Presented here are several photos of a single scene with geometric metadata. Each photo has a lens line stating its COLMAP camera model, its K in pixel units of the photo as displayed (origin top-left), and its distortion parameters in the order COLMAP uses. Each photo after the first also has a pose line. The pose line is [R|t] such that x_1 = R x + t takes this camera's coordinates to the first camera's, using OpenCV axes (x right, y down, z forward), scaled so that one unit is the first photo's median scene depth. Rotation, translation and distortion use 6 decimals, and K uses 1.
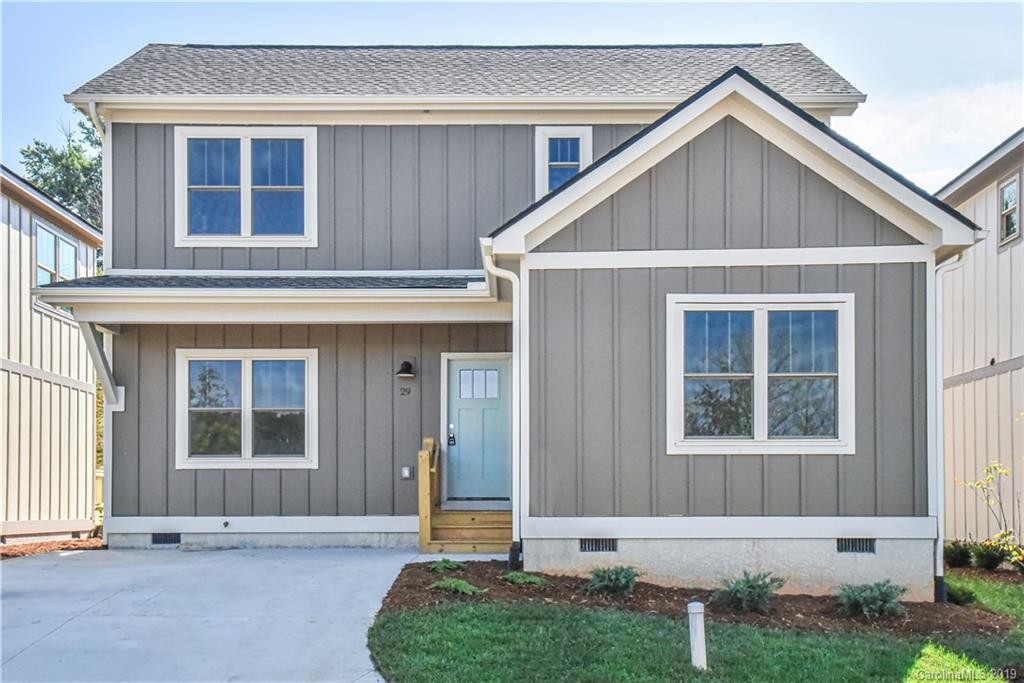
lens RADIAL K [[1063.6, 0, 512.0], [0, 1063.6, 356.7], [0, 0, 1]] dist [0.019871, 0.010534]
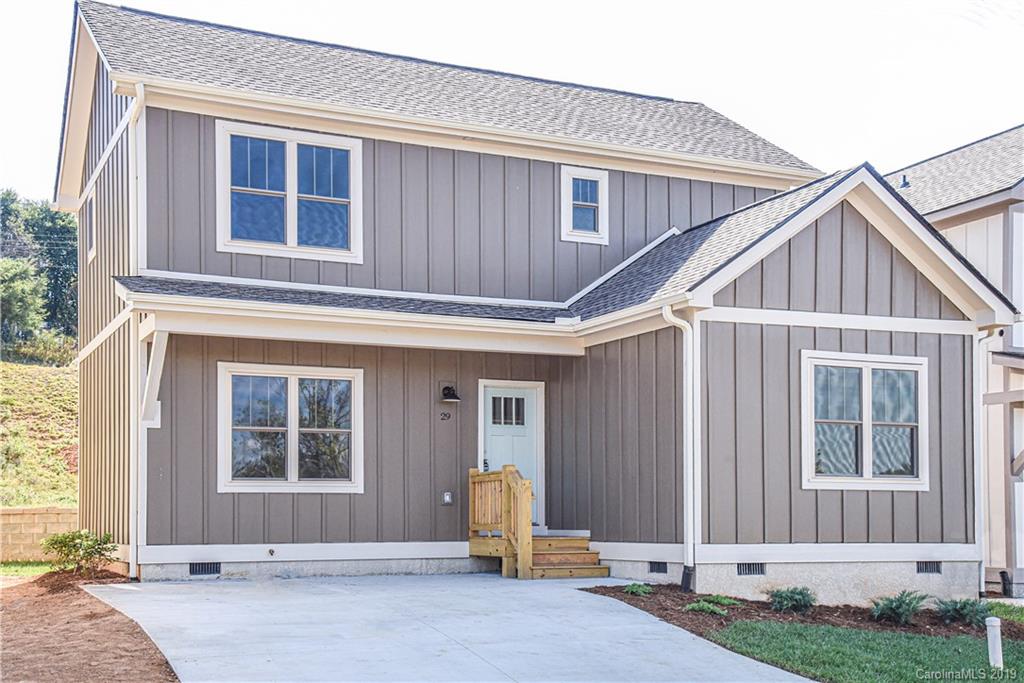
lens RADIAL K [[1174.3, 0, 512.0], [0, 1174.3, 341.5], [0, 0, 1]] dist [0.076422, 0.025862]
pose [[0.918451, 0.060364, 0.390902, -0.483239], [-0.055318, 0.998176, -0.024168, -0.014483], [-0.391648, 0.000573, 0.920115, -0.040586]]
